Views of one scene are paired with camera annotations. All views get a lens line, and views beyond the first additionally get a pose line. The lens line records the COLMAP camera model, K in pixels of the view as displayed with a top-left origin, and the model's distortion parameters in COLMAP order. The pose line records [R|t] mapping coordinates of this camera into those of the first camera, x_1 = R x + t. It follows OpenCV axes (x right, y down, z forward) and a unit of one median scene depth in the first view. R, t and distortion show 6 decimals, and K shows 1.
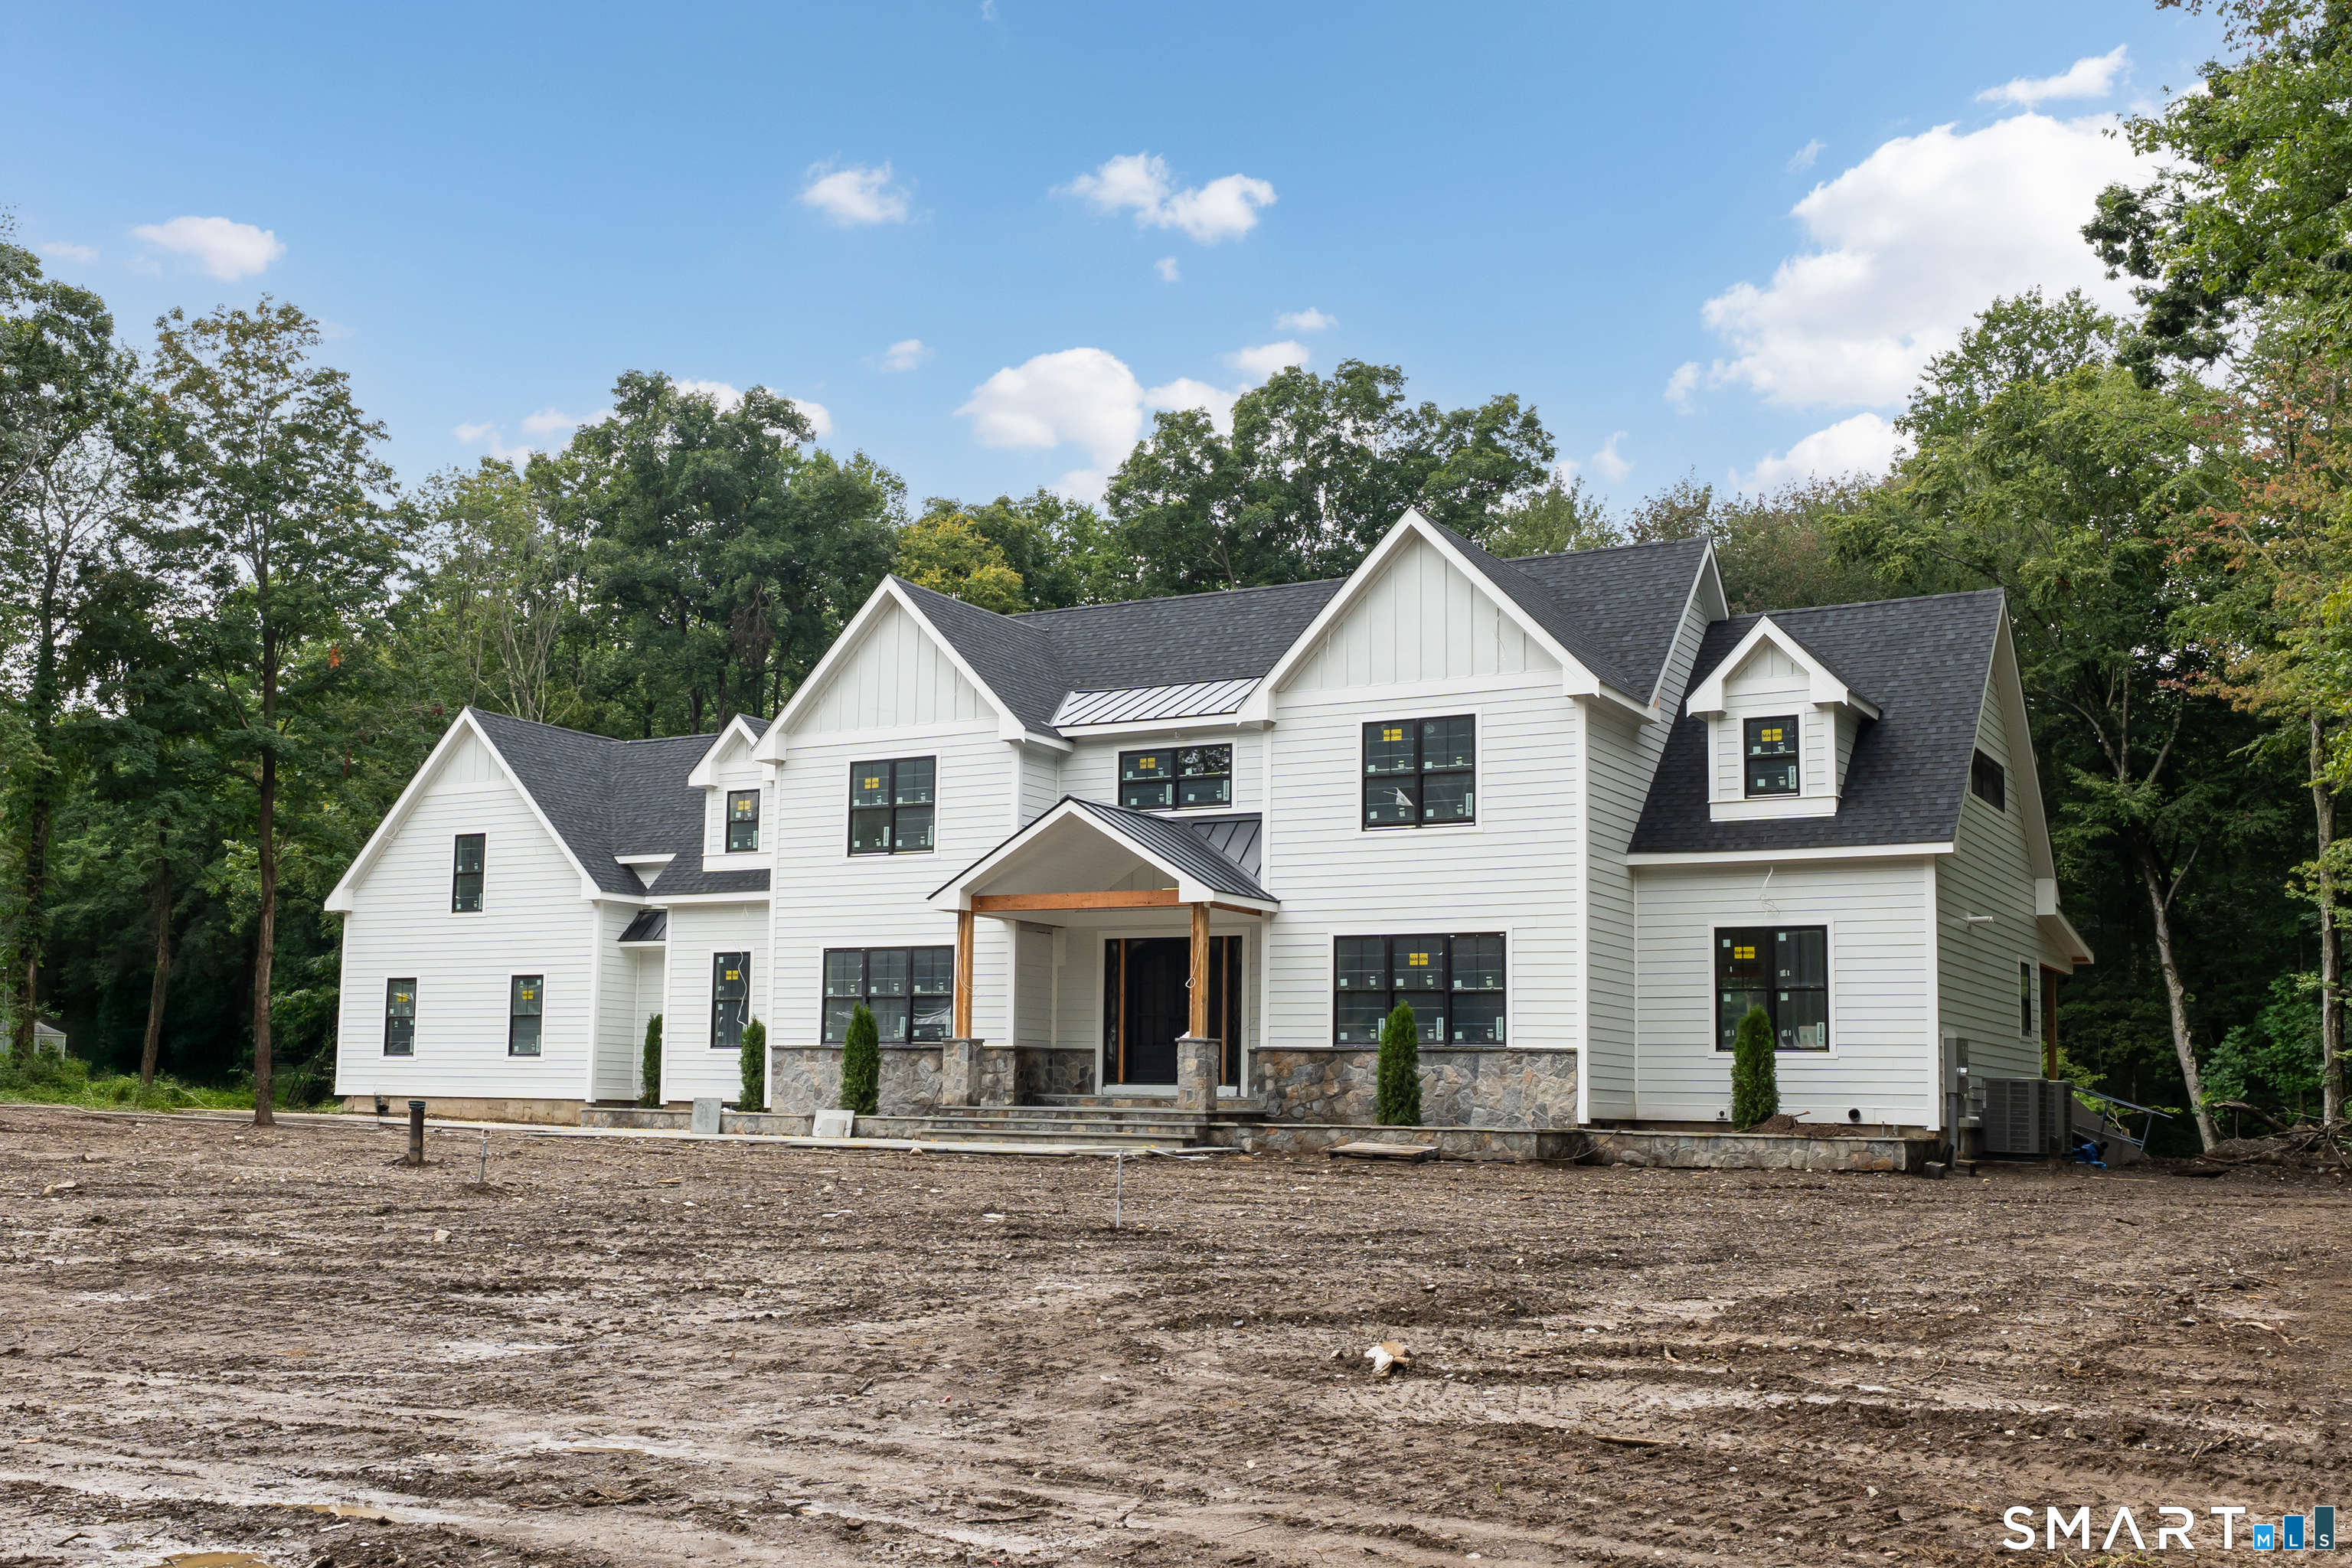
lens RADIAL K [[1951.7, 0, 1129.6], [0, 1951.7, 933.3], [0, 0, 1]] dist [0.027068, 0.000714]
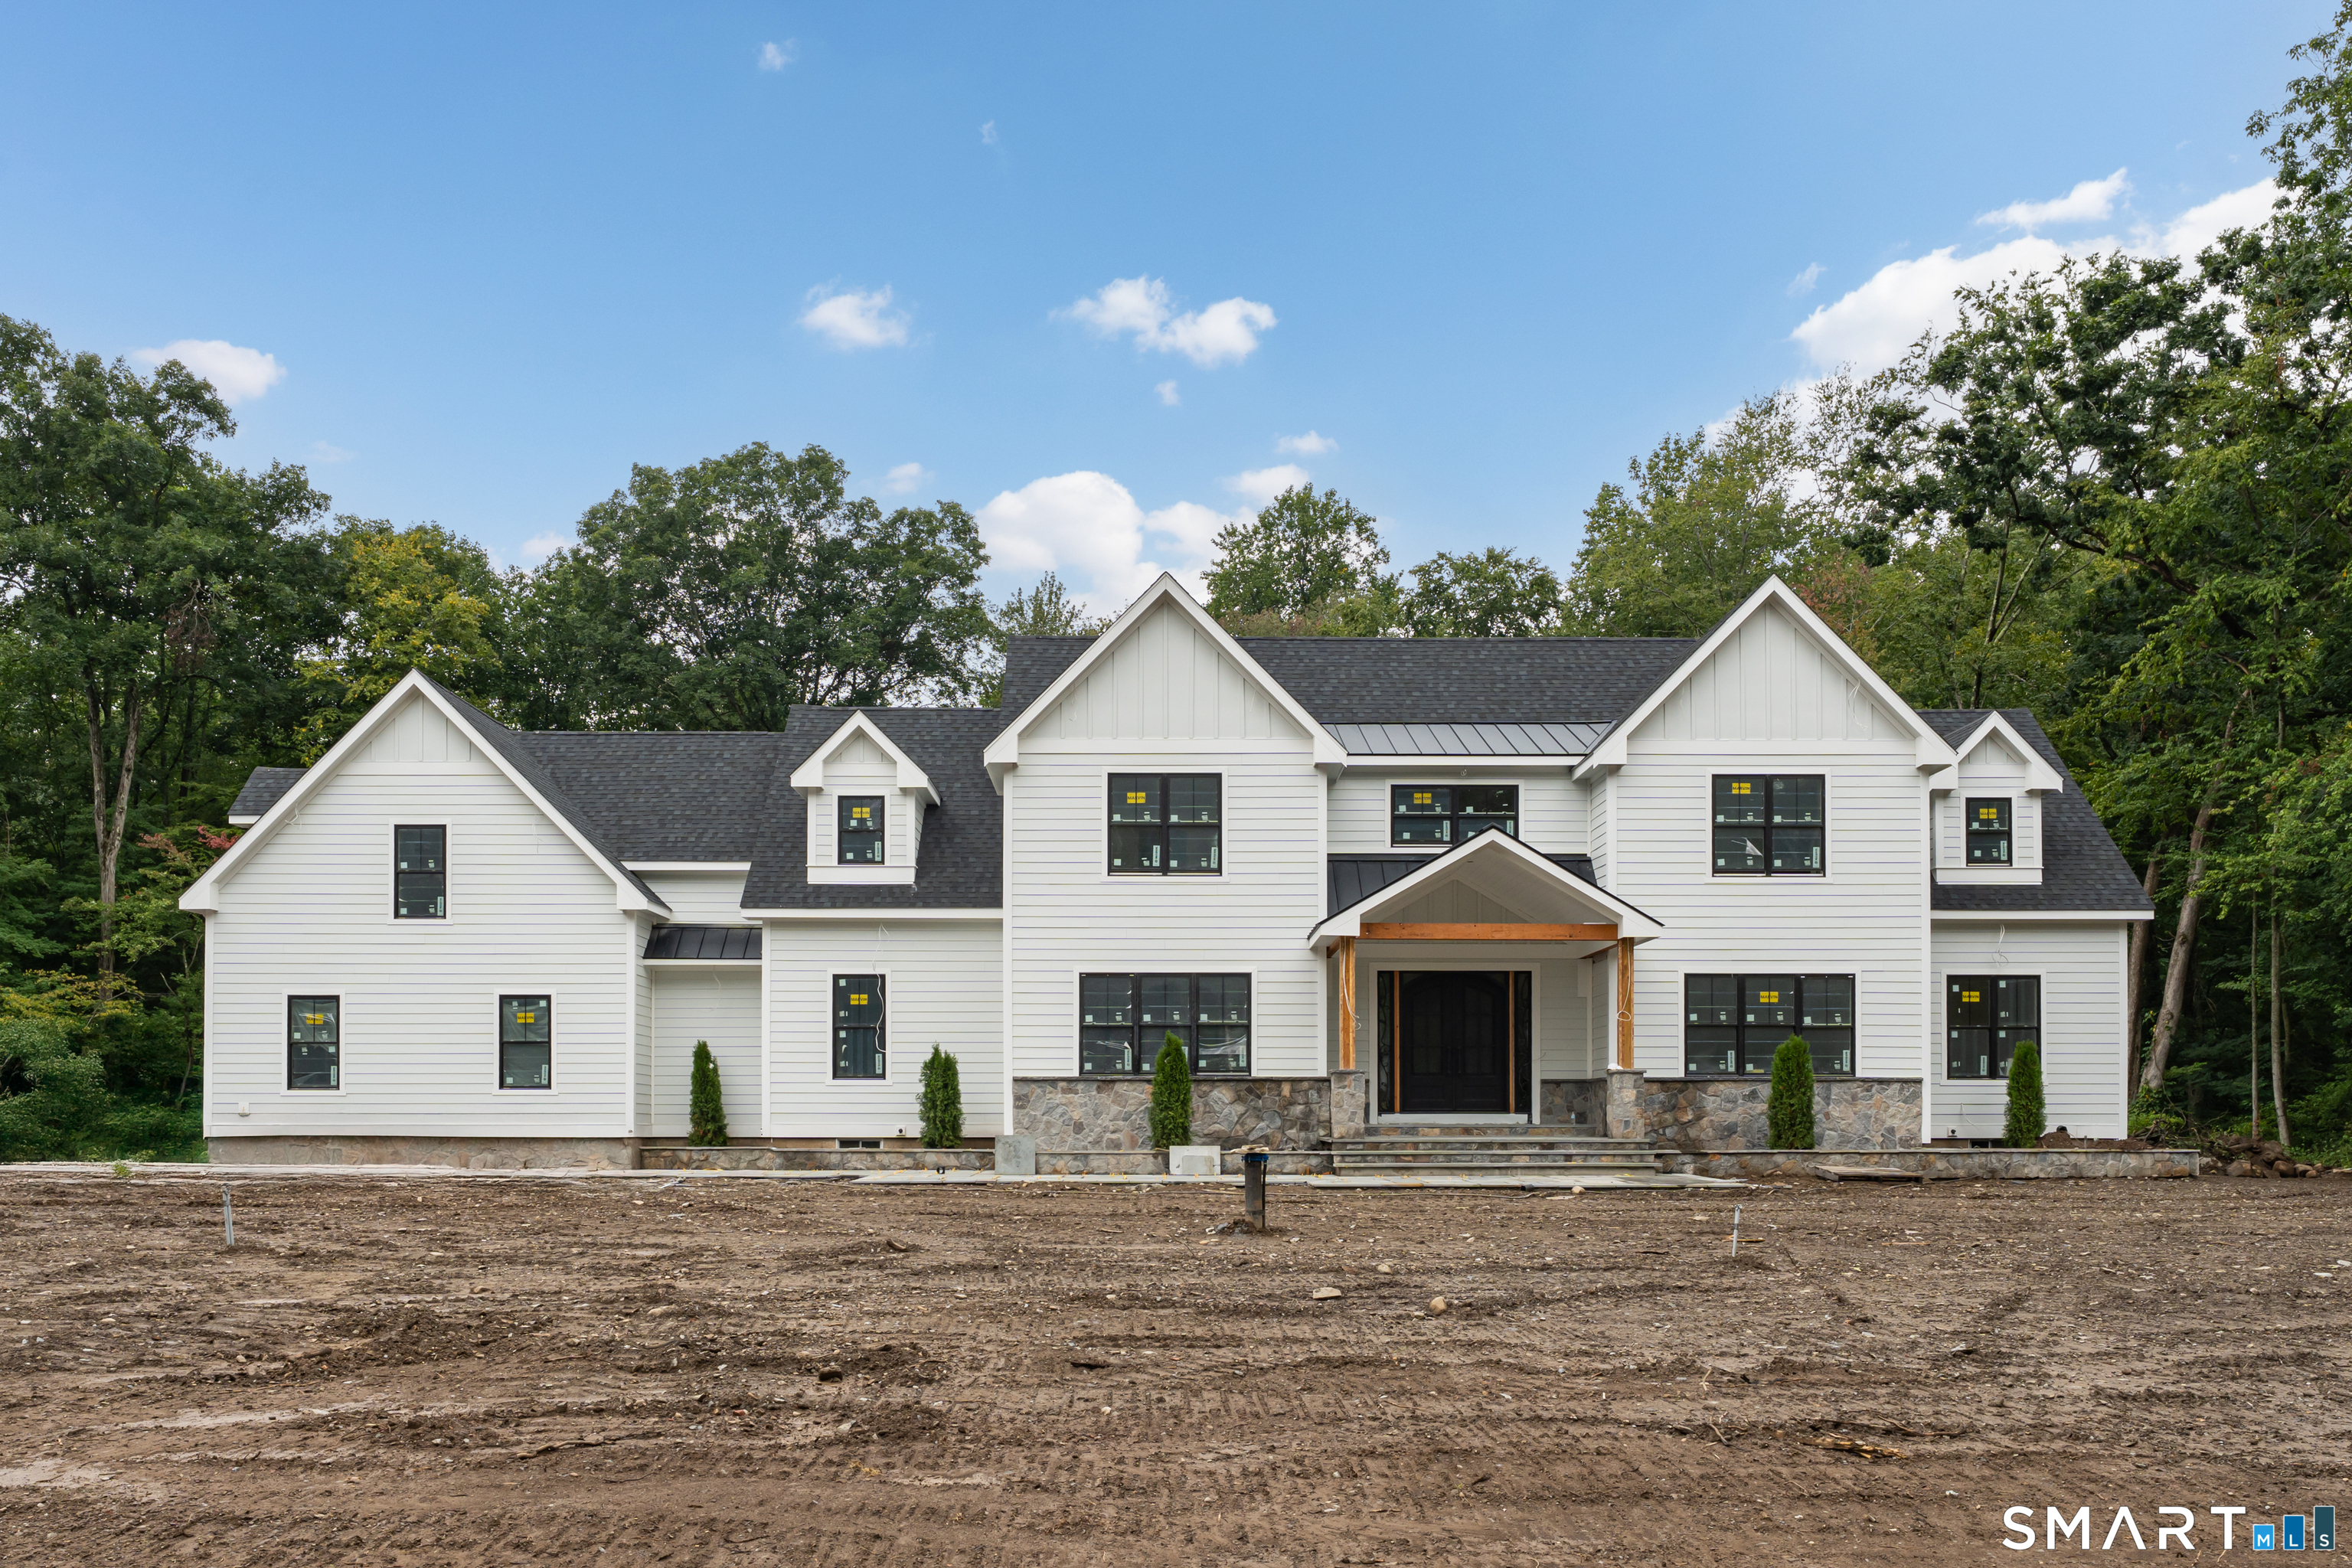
lens RADIAL K [[1701.7, 0, 1110.4], [0, 1701.7, 1104.1], [0, 0, 1]] dist [0.001615, -0.002333]
pose [[0.887363, -0.009592, 0.460971, -0.546498], [-0.024913, 0.997326, 0.068709, 0.014803], [-0.460397, -0.072454, 0.884751, 0.282542]]
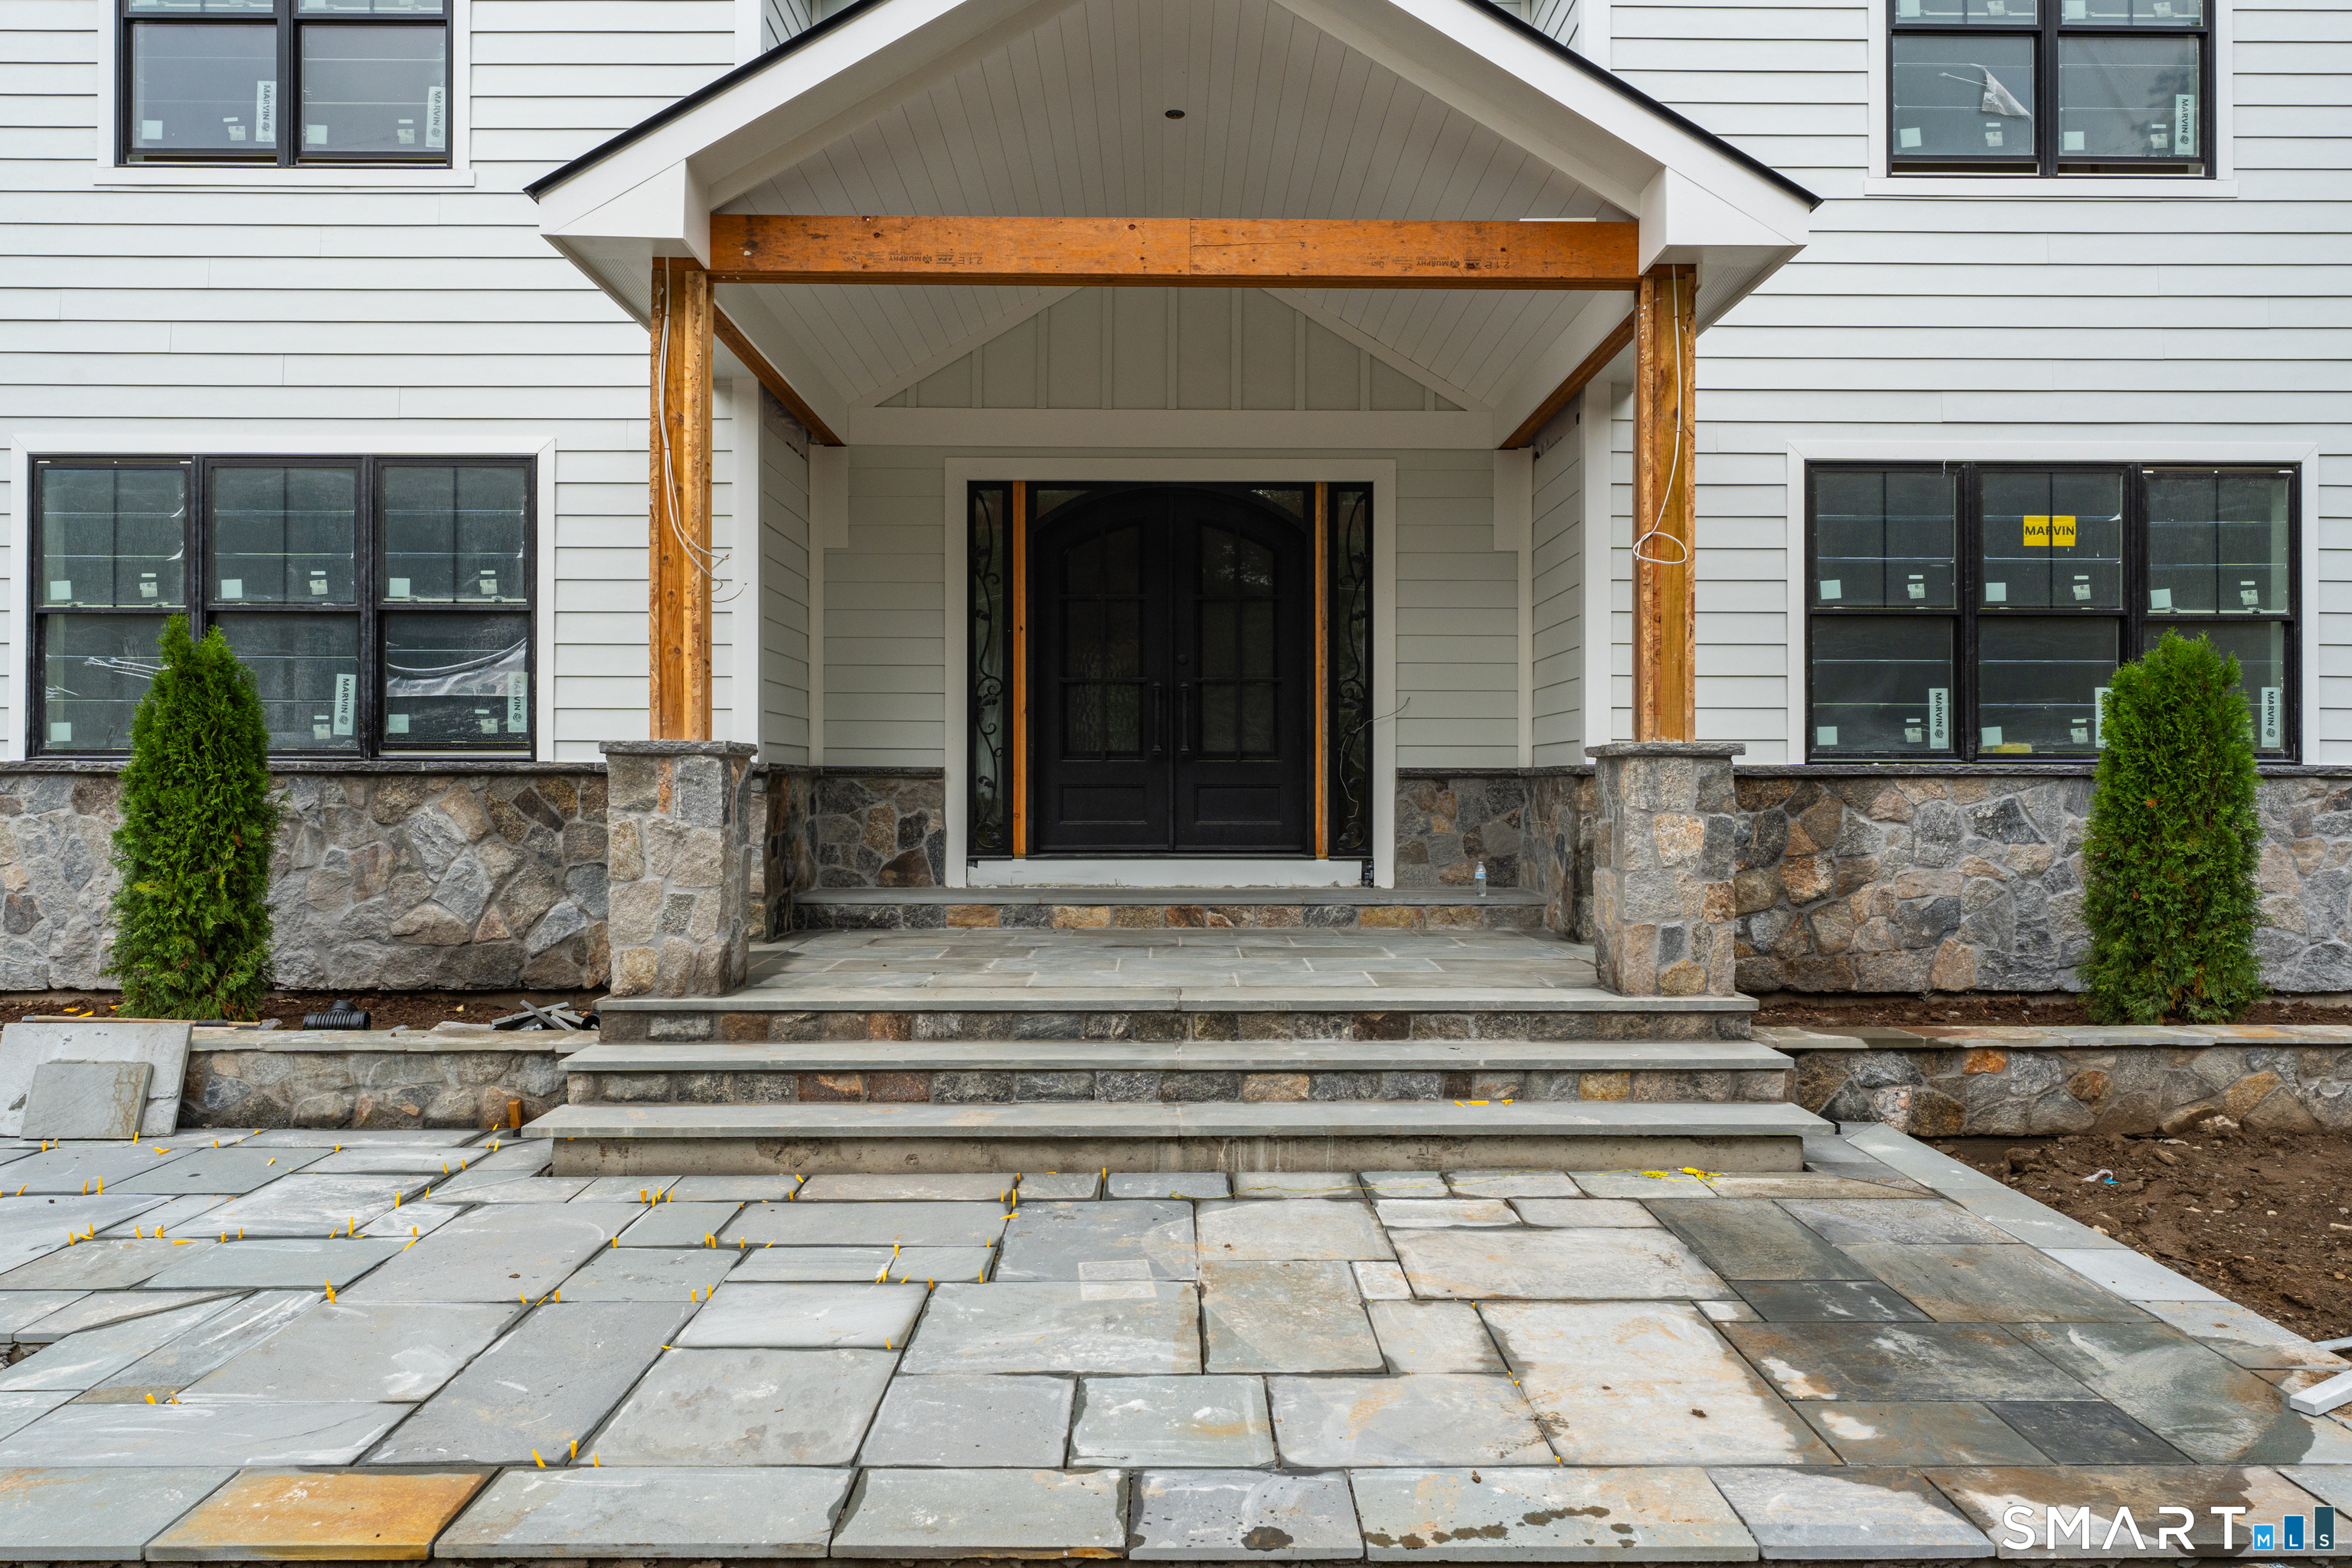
lens RADIAL K [[1376.1, 0, 1176.0], [0, 1376.1, 784.0], [0, 0, 1]] dist [0.000334, 0.001212]
pose [[0.866784, -0.014436, 0.498474, -0.113485], [-0.028067, 0.996584, 0.077667, 0.040341], [-0.497892, -0.081311, 0.863419, 0.750072]]
